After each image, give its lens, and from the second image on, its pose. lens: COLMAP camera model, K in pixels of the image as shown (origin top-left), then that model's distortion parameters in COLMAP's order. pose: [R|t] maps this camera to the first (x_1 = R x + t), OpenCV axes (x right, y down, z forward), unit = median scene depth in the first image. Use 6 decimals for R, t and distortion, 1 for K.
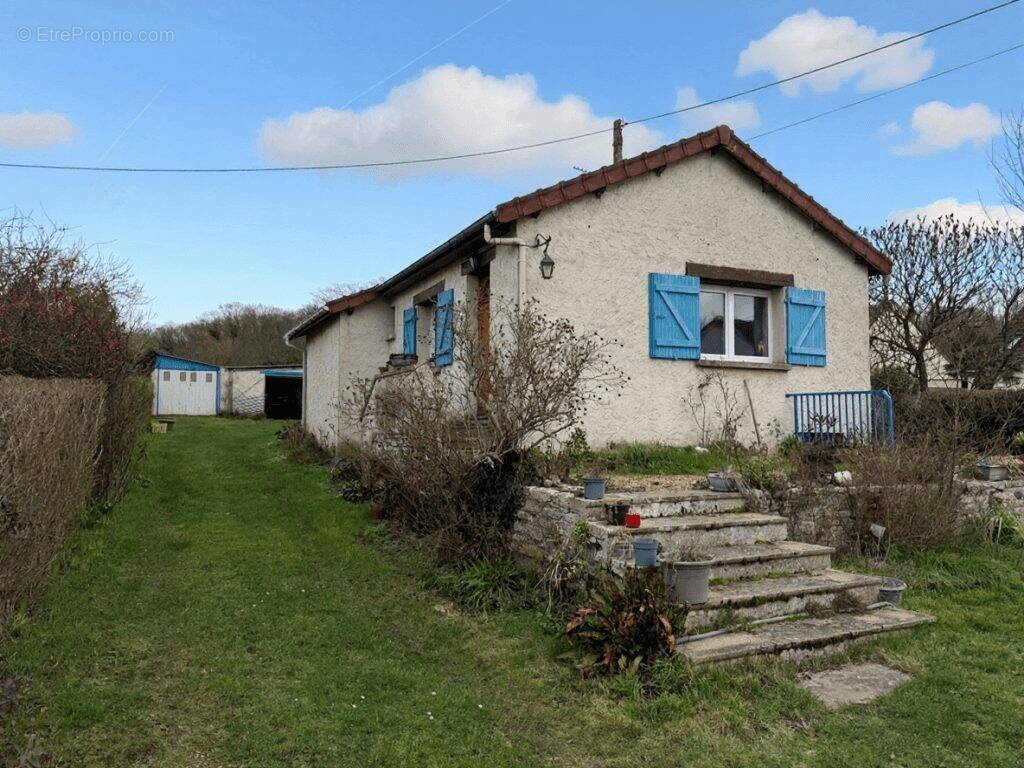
lens RADIAL K [[773.3, 0, 520.3], [0, 773.3, 382.0], [0, 0, 1]] dist [-0.011621, -0.005326]
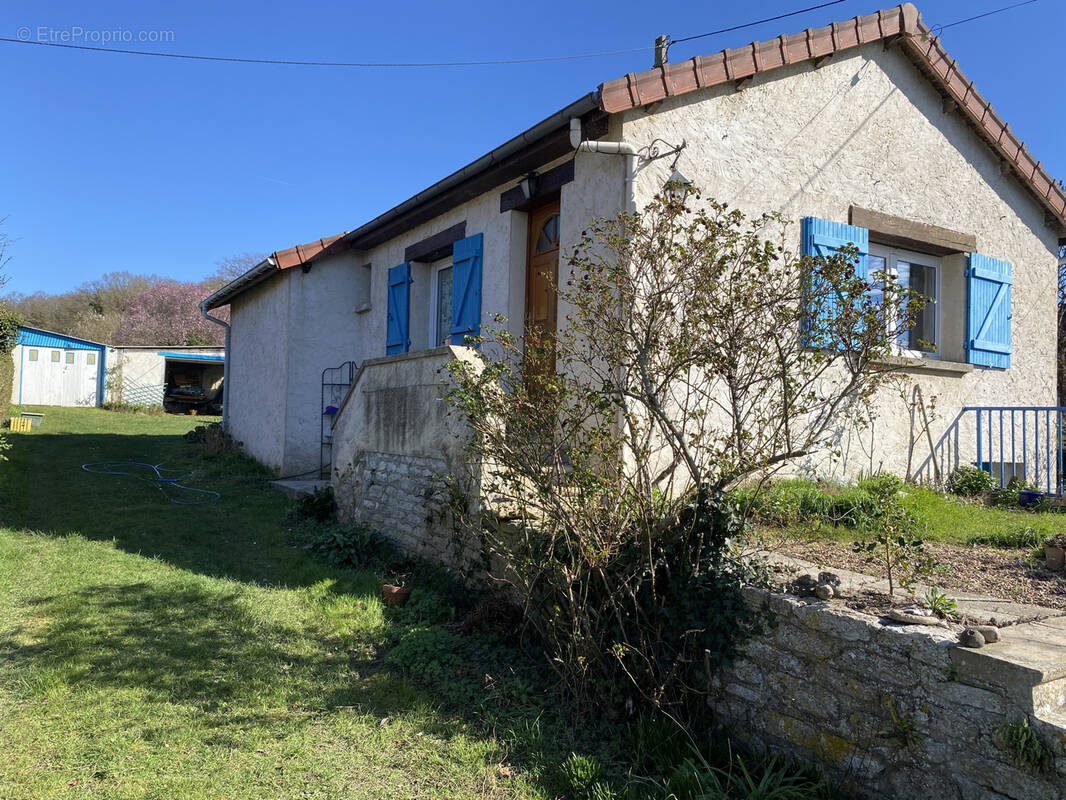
lens RADIAL K [[805.1, 0, 523.1], [0, 805.1, 402.9], [0, 0, 1]] dist [-0.011621, -0.005326]
pose [[0.993276, 0.027220, 0.112522, -0.127632], [-0.030795, 0.999071, 0.030153, 0.002481], [-0.111597, -0.033416, 0.993192, 0.313700]]
